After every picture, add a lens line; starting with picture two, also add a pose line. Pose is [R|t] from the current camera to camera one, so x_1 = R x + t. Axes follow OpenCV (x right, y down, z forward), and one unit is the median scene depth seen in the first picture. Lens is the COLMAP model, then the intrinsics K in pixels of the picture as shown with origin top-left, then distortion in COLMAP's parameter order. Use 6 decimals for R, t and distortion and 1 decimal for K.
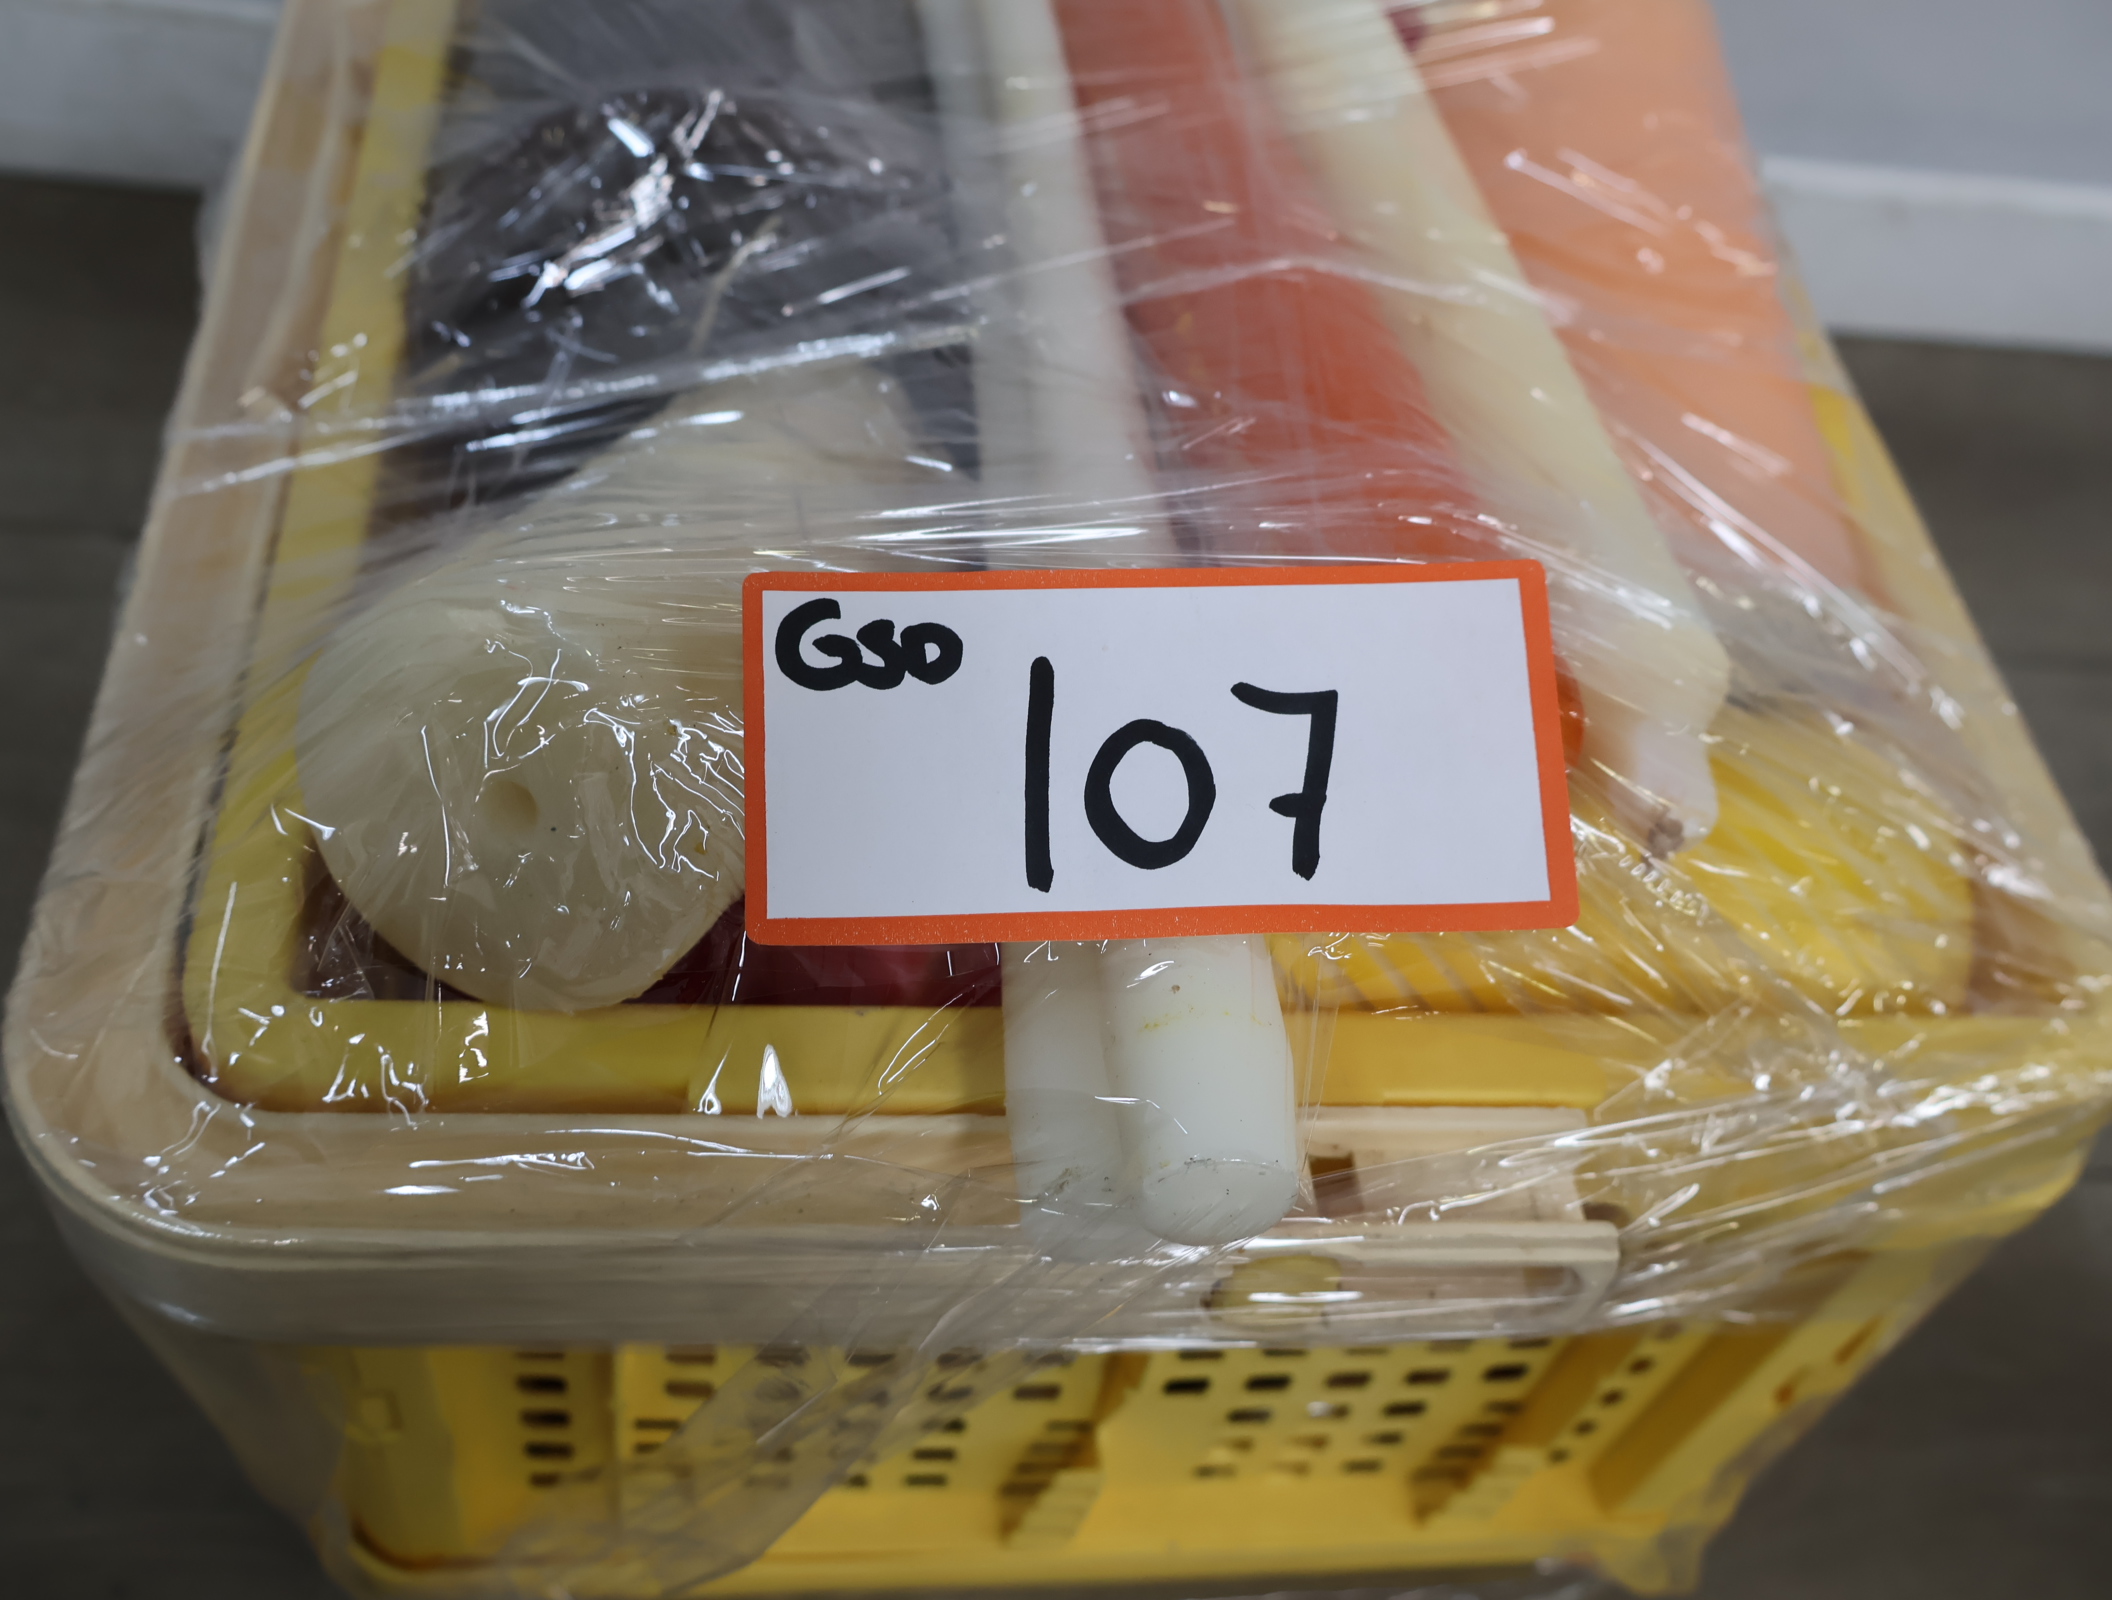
lens RADIAL K [[2022.2, 0, 1058.6], [0, 2022.2, 814.0], [0, 0, 1]] dist [0.001093, 0.000000]
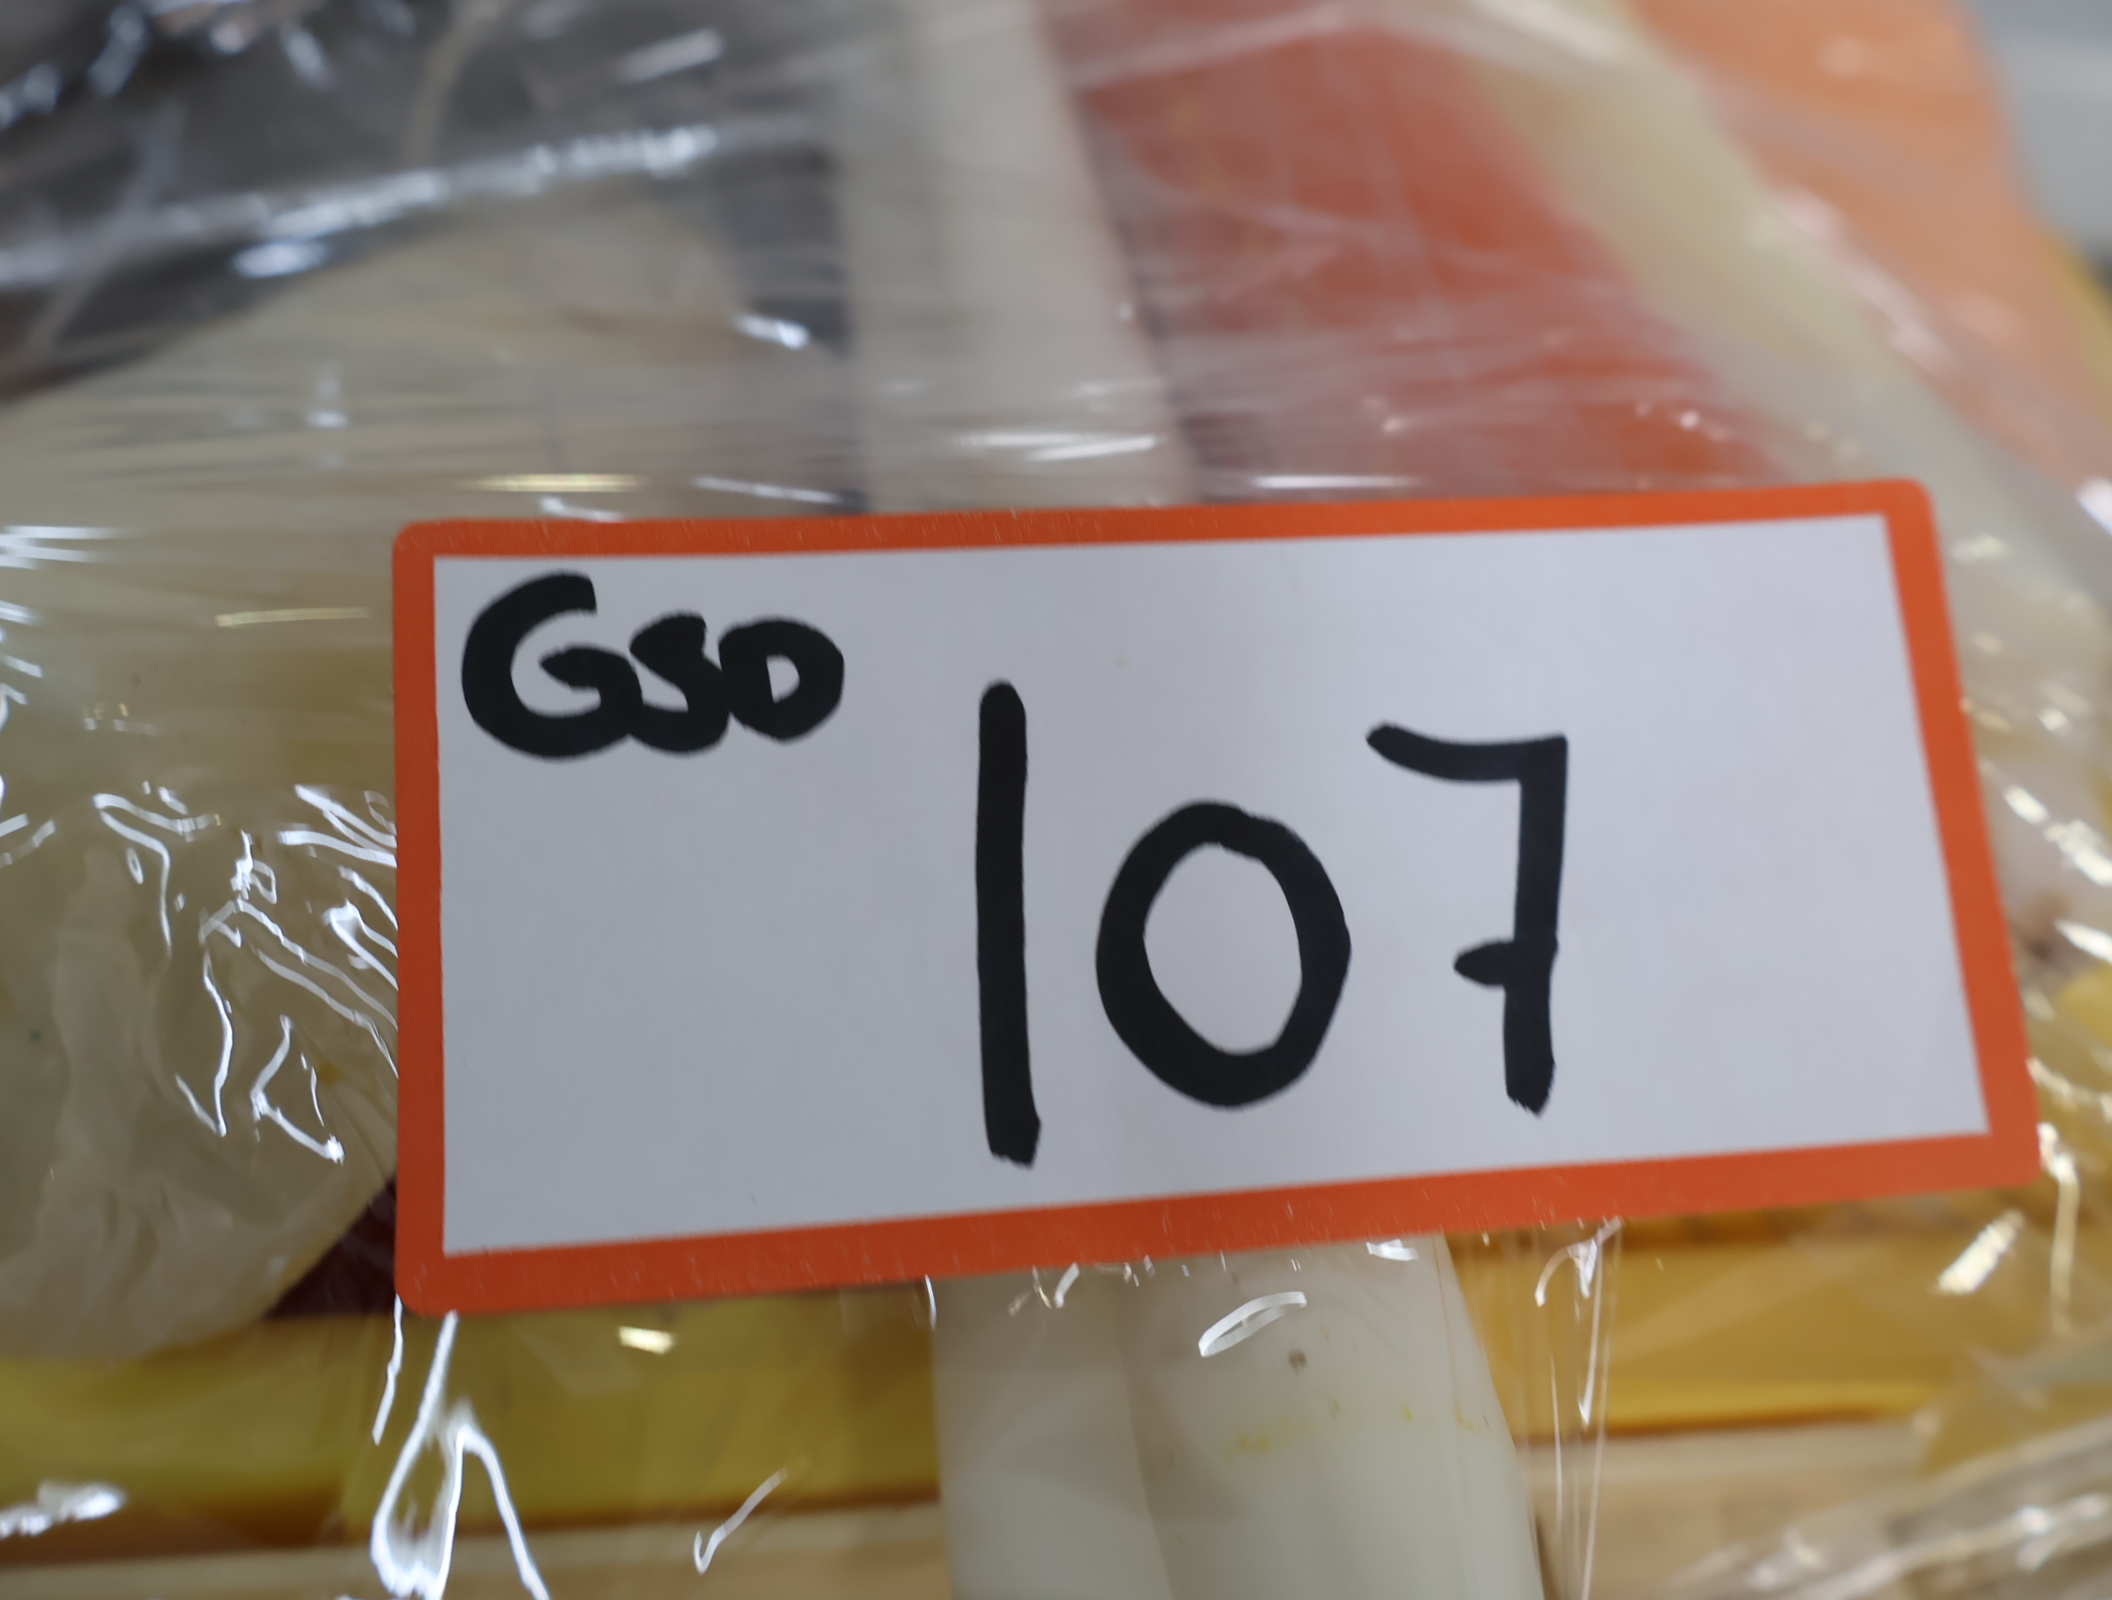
lens RADIAL K [[2022.2, 0, 1059.0], [0, 2022.2, 779.9], [0, 0, 1]] dist [0.001093, 0.000000]
pose [[0.996668, -0.021320, 0.078726, -0.034310], [0.020719, 0.999750, 0.008442, -0.057438], [-0.078886, -0.006783, 0.996861, 0.494944]]
